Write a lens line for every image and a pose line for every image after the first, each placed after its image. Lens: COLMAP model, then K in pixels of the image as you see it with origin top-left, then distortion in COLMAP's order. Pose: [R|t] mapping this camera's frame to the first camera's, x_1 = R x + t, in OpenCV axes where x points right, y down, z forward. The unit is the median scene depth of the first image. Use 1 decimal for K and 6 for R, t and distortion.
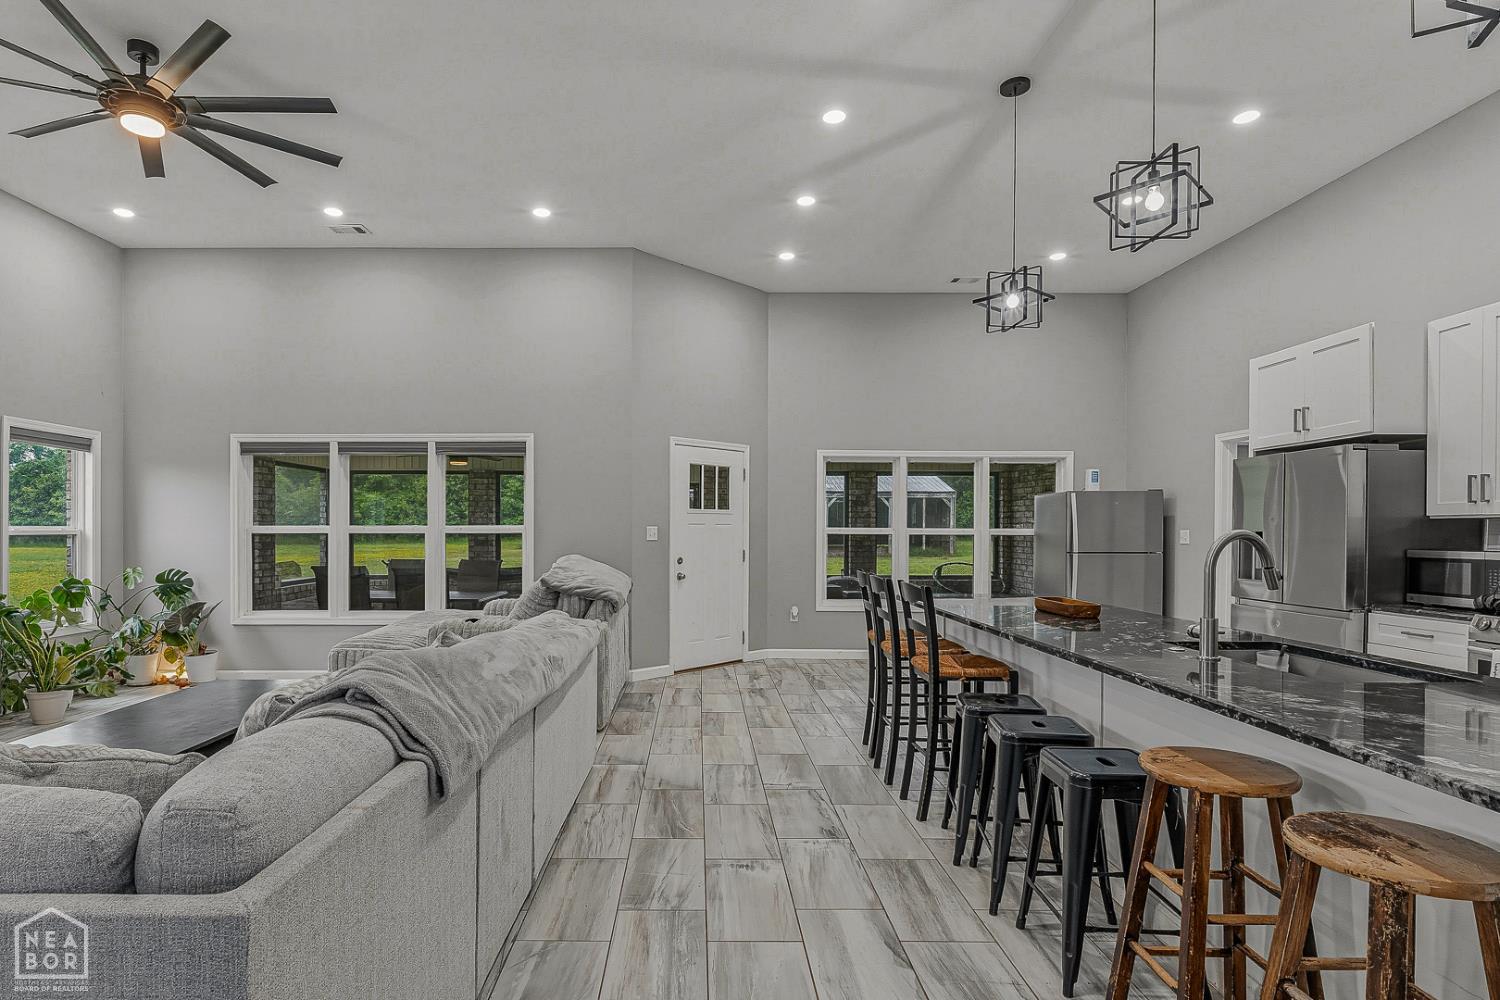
lens RADIAL K [[769.3, 0, 690.5], [0, 769.3, 530.7], [0, 0, 1]] dist [-0.003544, 0.000559]
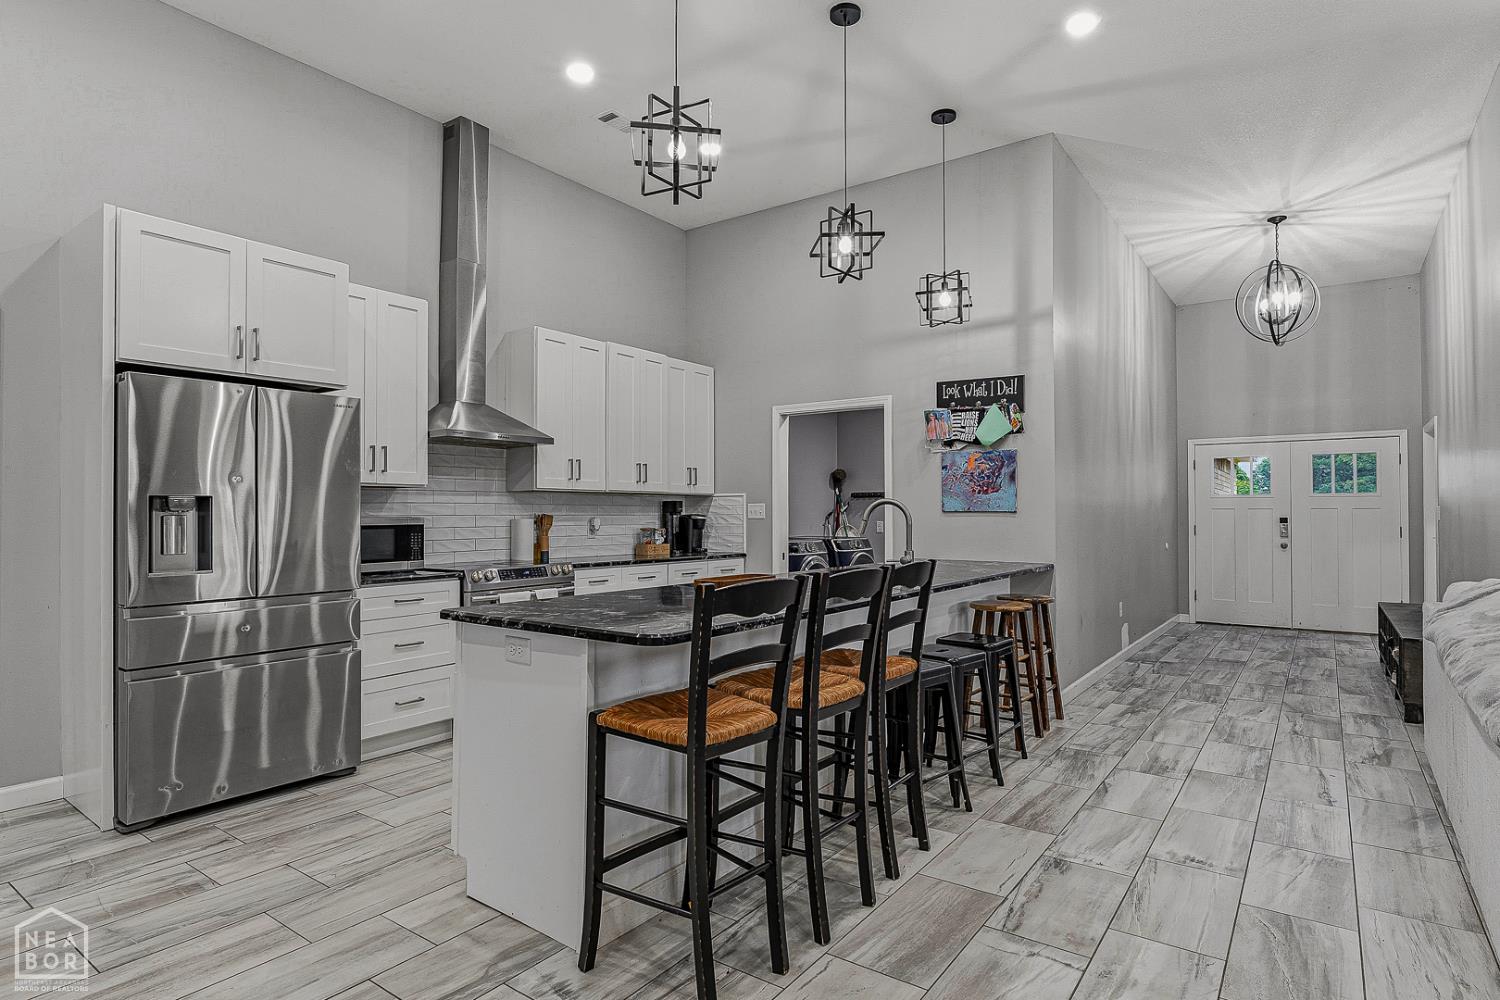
lens RADIAL K [[796.1, 0, 760.4], [0, 796.1, 498.3], [0, 0, 1]] dist [-0.004010, -0.002448]
pose [[-0.819670, 0.008164, 0.572778, -0.023152], [-0.000454, 0.999889, -0.014902, 0.008708], [-0.572836, -0.012475, -0.819575, 0.964756]]
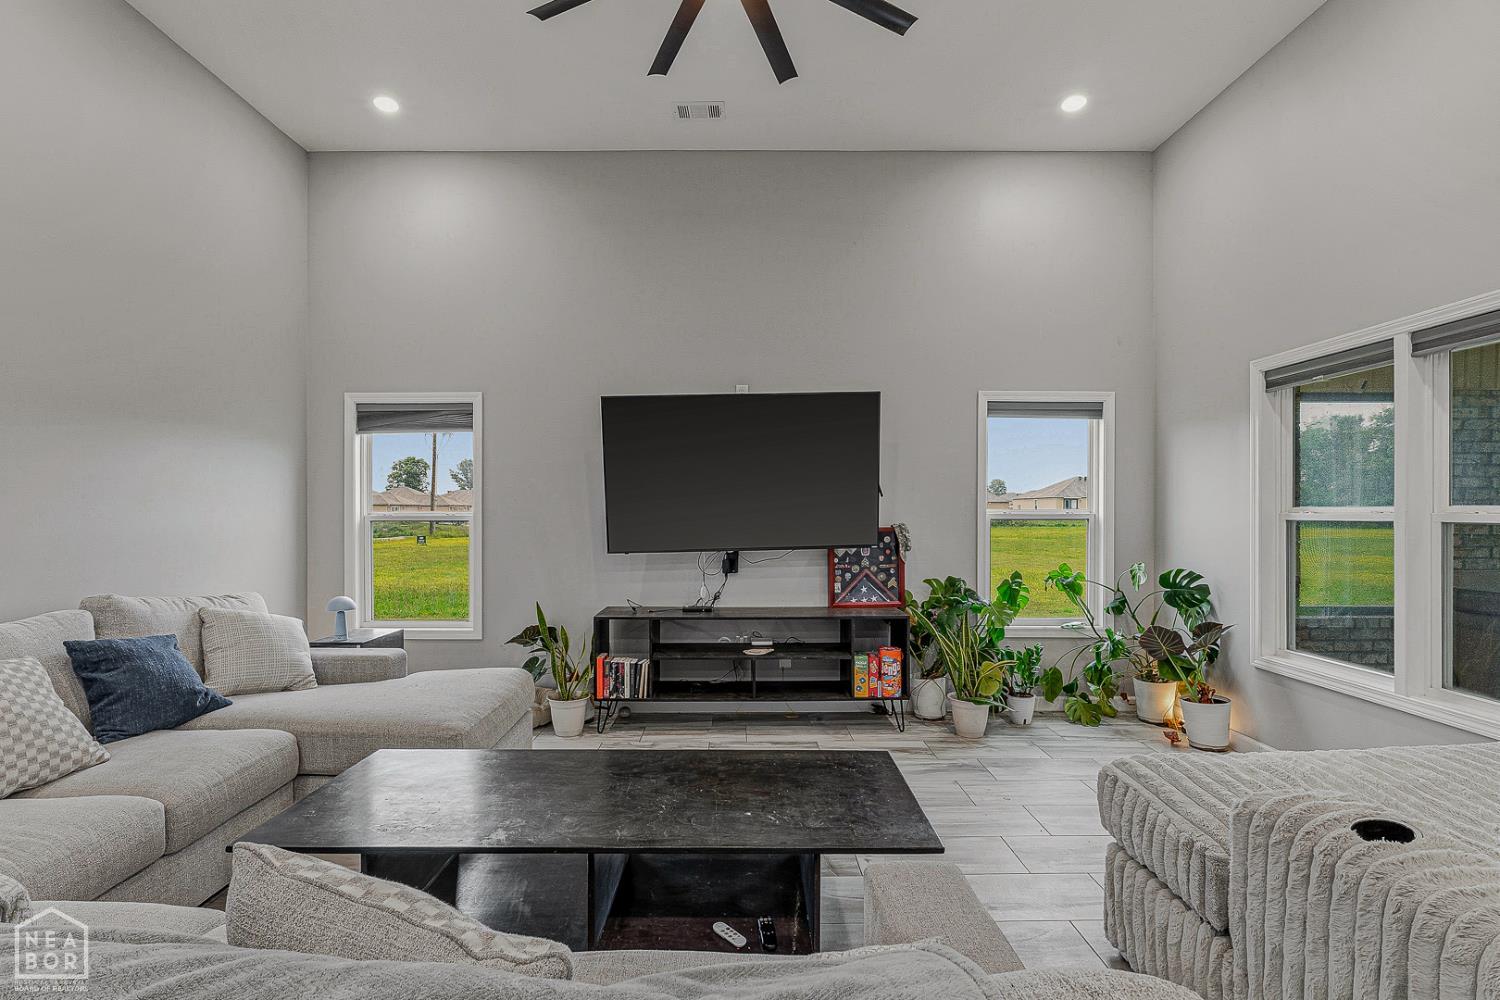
lens RADIAL K [[735.9, 0, 734.5], [0, 735.9, 506.2], [0, 0, 1]] dist [-0.001210, -0.001907]
pose [[0.014991, -0.005513, -0.999872, -0.005768], [-0.001146, 0.999984, -0.005531, -0.003782], [0.999887, 0.001228, 0.014984, 0.584001]]
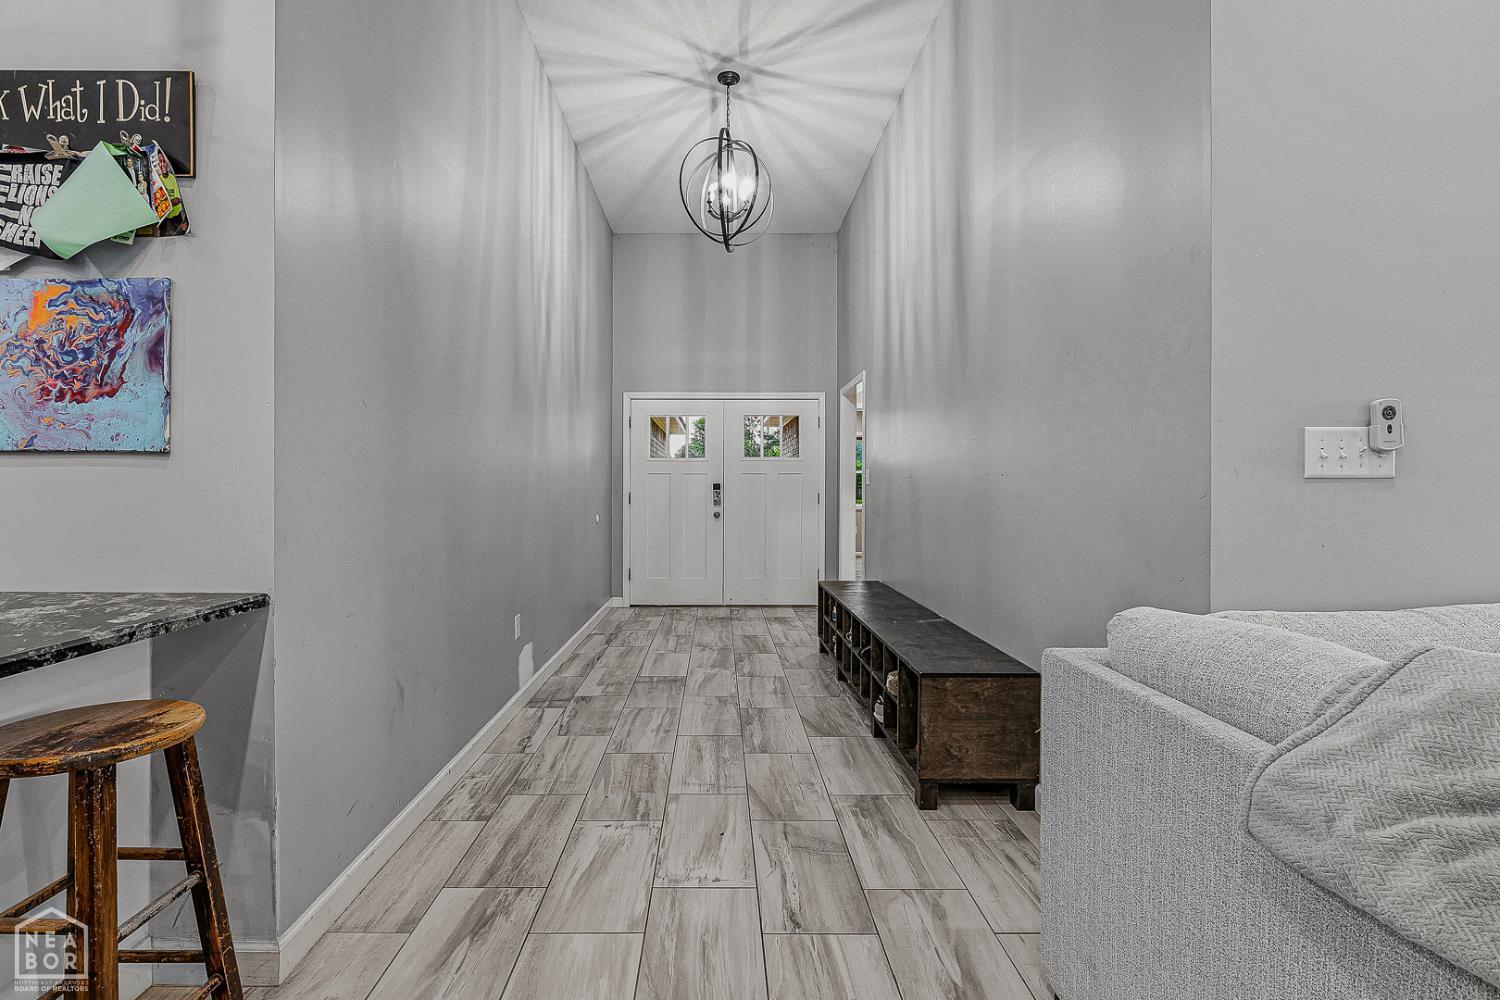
lens RADIAL K [[678.1, 0, 710.9], [0, 678.1, 488.2], [0, 0, 1]] dist [-0.011226, 0.001582]
pose [[-0.999992, -0.003838, 0.001468, 0.028271], [-0.003829, 0.999972, 0.006495, 0.020994], [-0.001493, 0.006490, -0.999978, 0.397560]]
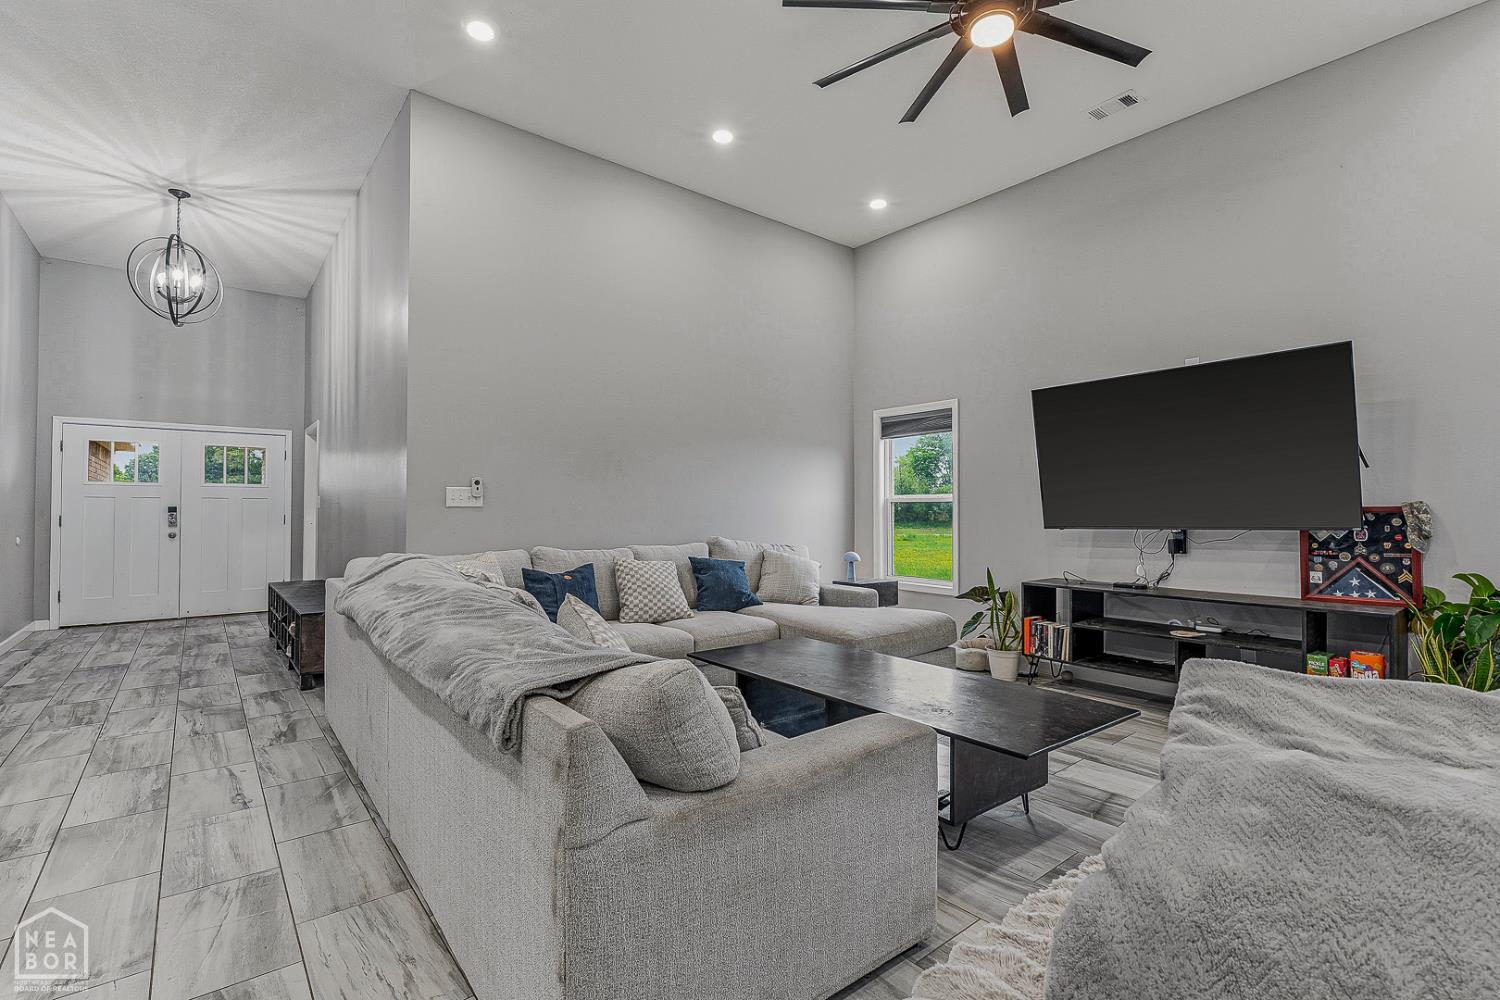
lens RADIAL K [[678.1, 0, 749.9], [0, 678.1, 500.9], [0, 0, 1]] dist [-0.011226, 0.001582]
pose [[-0.768830, -0.011678, -0.639346, -0.001416], [-0.005865, 0.999920, -0.011212, 0.017825], [0.639426, -0.004870, -0.768837, 0.833293]]
